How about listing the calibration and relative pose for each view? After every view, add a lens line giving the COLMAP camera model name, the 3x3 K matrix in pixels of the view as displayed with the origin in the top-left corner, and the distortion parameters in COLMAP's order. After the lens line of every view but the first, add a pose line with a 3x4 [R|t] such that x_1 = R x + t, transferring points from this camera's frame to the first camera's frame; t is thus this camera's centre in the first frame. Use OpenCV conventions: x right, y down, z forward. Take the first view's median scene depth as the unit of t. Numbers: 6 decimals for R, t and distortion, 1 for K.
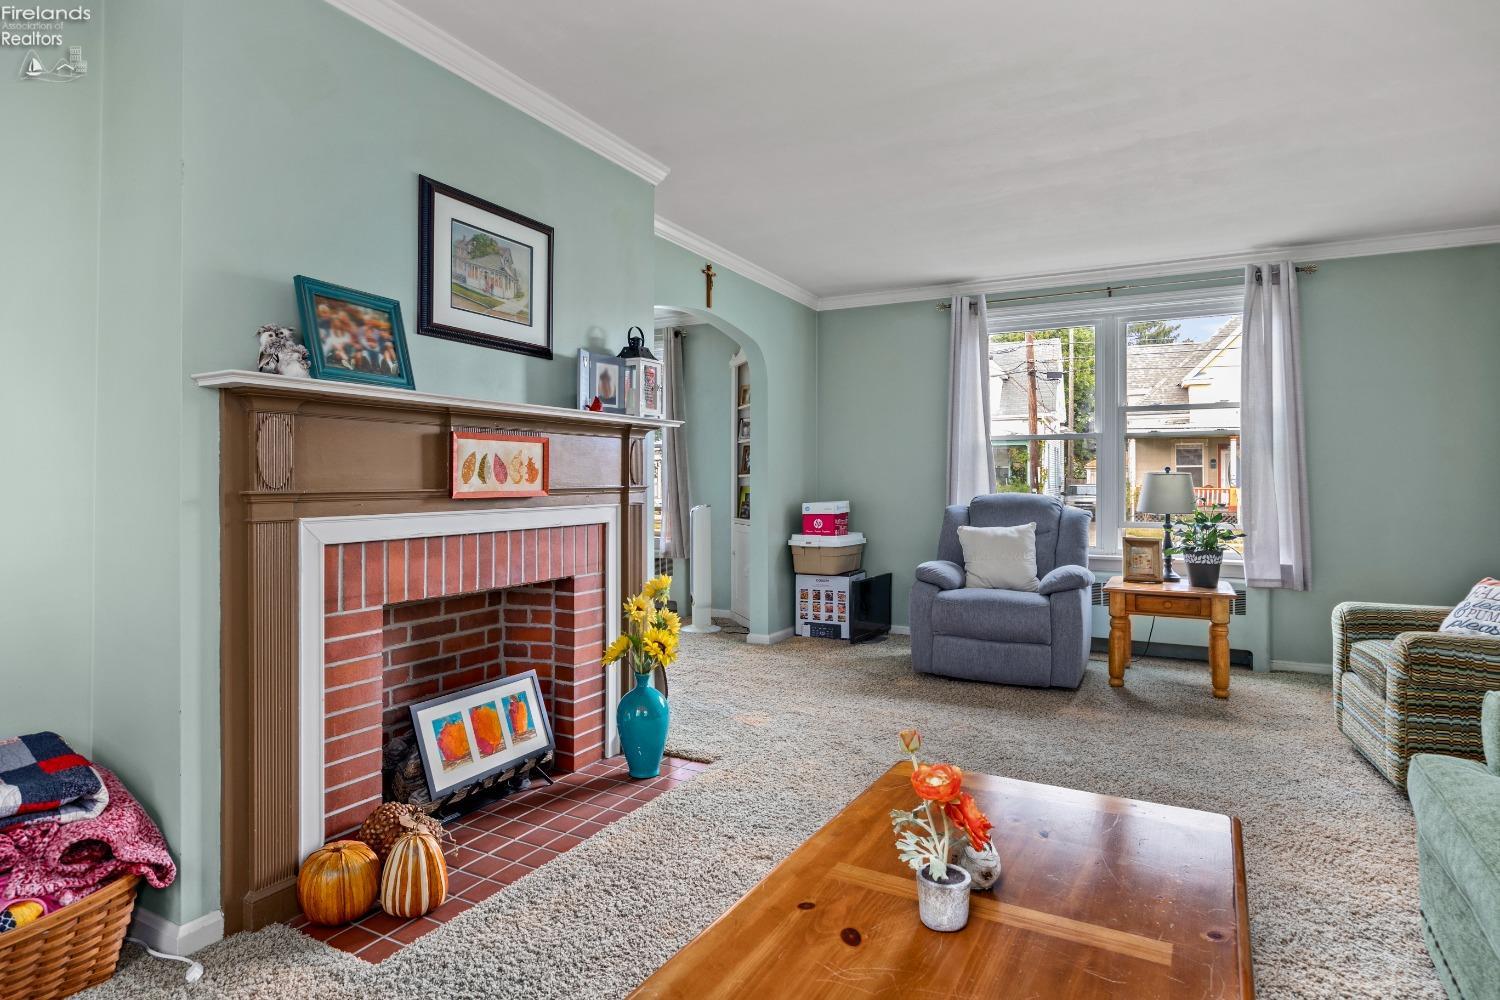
lens RADIAL K [[815.9, 0, 746.5], [0, 815.9, 483.8], [0, 0, 1]] dist [-0.014364, 0.000572]
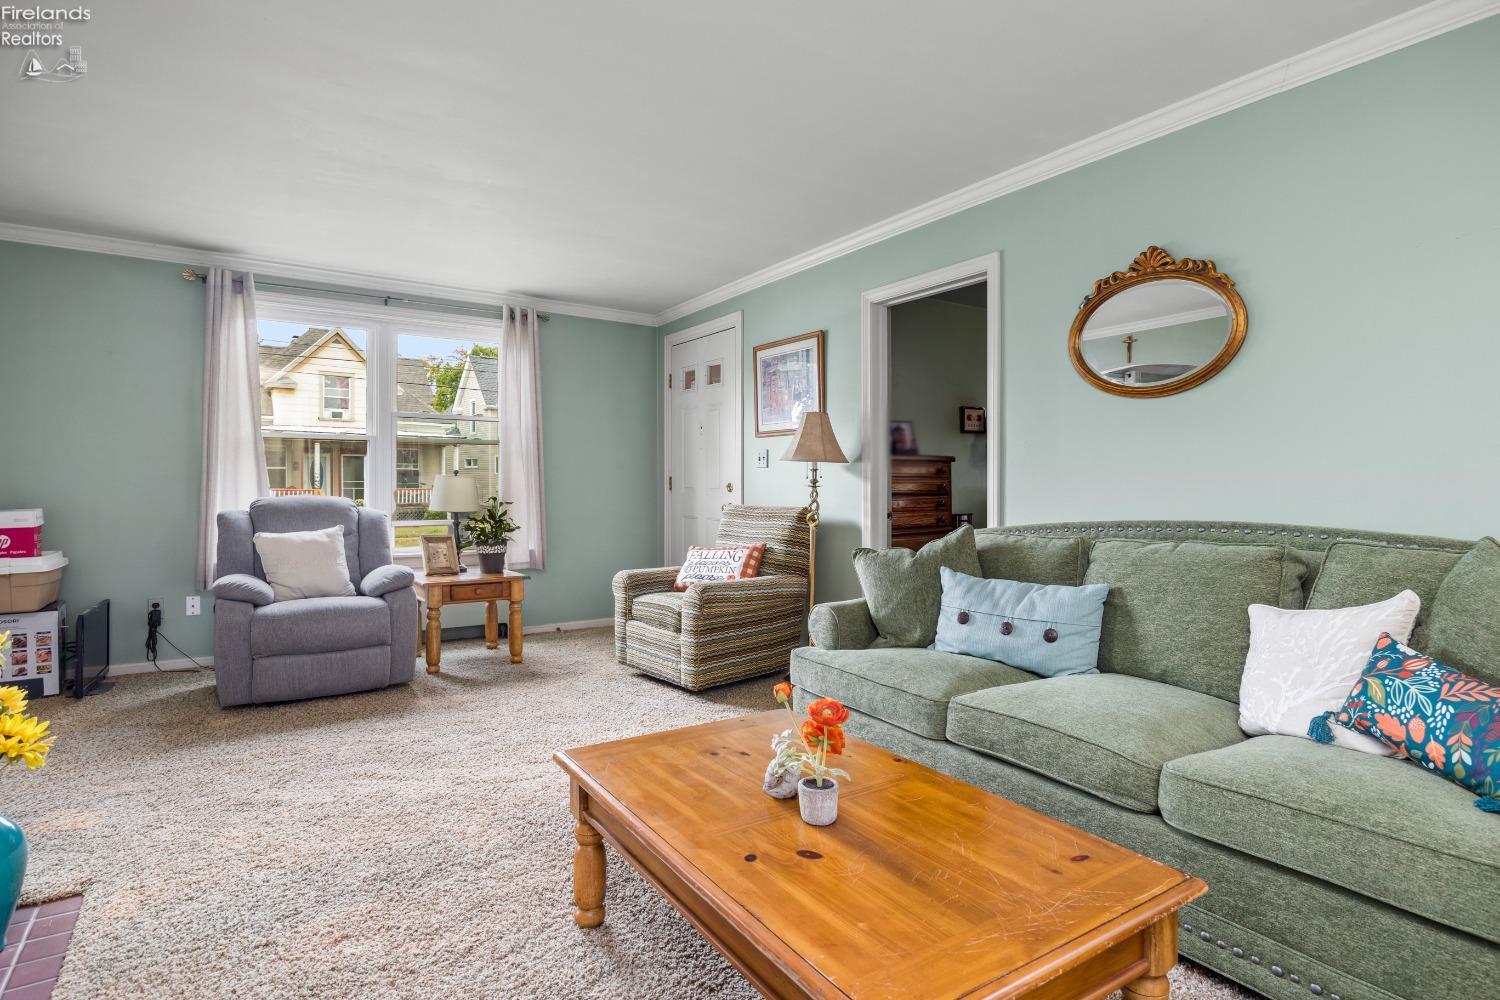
lens RADIAL K [[775.2, 0, 750.0], [0, 775.2, 500.0], [0, 0, 1]] dist [-0.002053, -0.000918]
pose [[0.461678, -0.015828, 0.886906, -0.311325], [-0.000042, 0.999840, 0.017865, 0.001079], [-0.887047, -0.008286, 0.461604, 0.180959]]
